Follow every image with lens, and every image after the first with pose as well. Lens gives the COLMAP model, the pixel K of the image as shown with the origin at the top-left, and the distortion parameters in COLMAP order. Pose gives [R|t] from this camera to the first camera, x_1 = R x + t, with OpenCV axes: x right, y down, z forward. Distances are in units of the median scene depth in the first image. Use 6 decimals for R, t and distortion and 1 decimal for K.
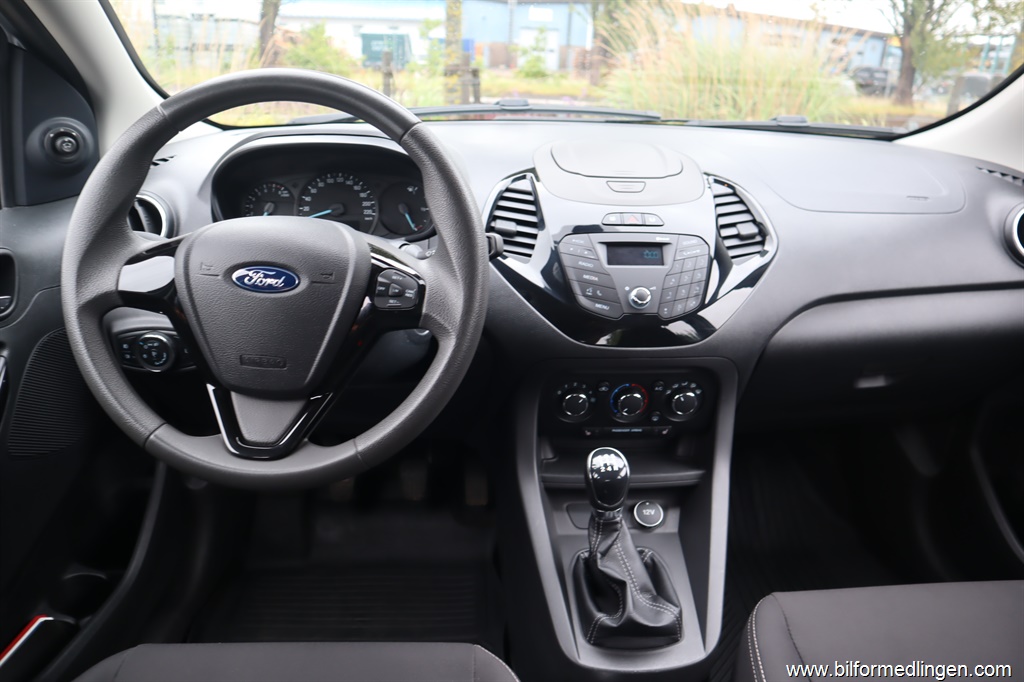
lens RADIAL K [[720.3, 0, 512.0], [0, 720.3, 341.0], [0, 0, 1]] dist [-0.119703, 0.067056]
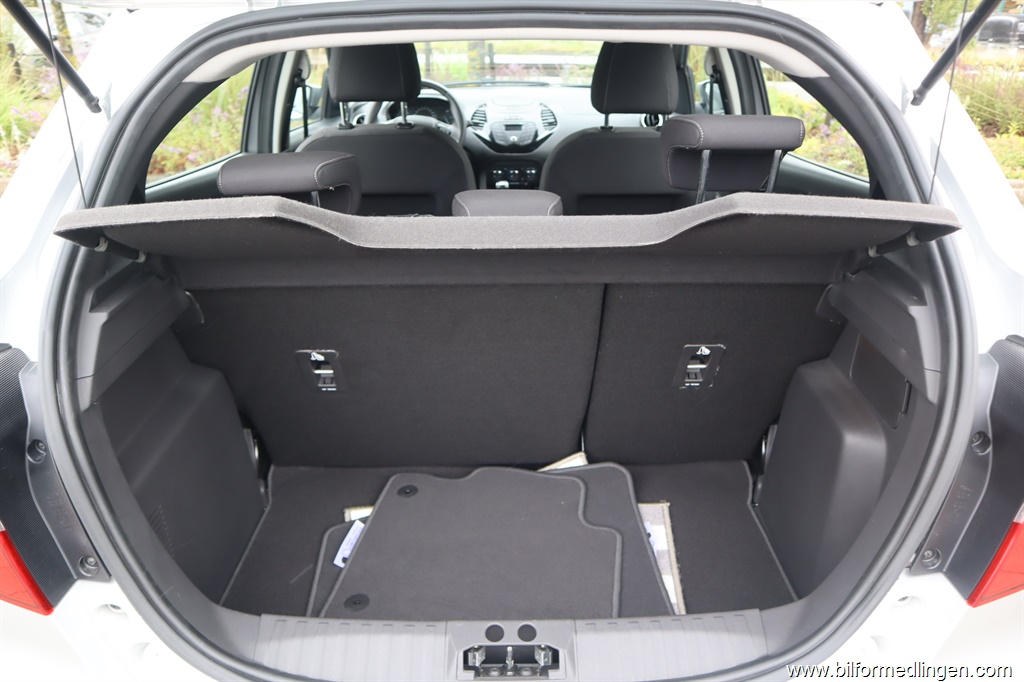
lens RADIAL K [[720.3, 0, 512.0], [0, 720.3, 341.0], [0, 0, 1]] dist [-0.119703, 0.067056]
pose [[0.998532, -0.001511, -0.054144, 0.351109], [0.005171, 0.997705, 0.067514, 0.666995], [0.053917, -0.067695, 0.996248, -2.468266]]
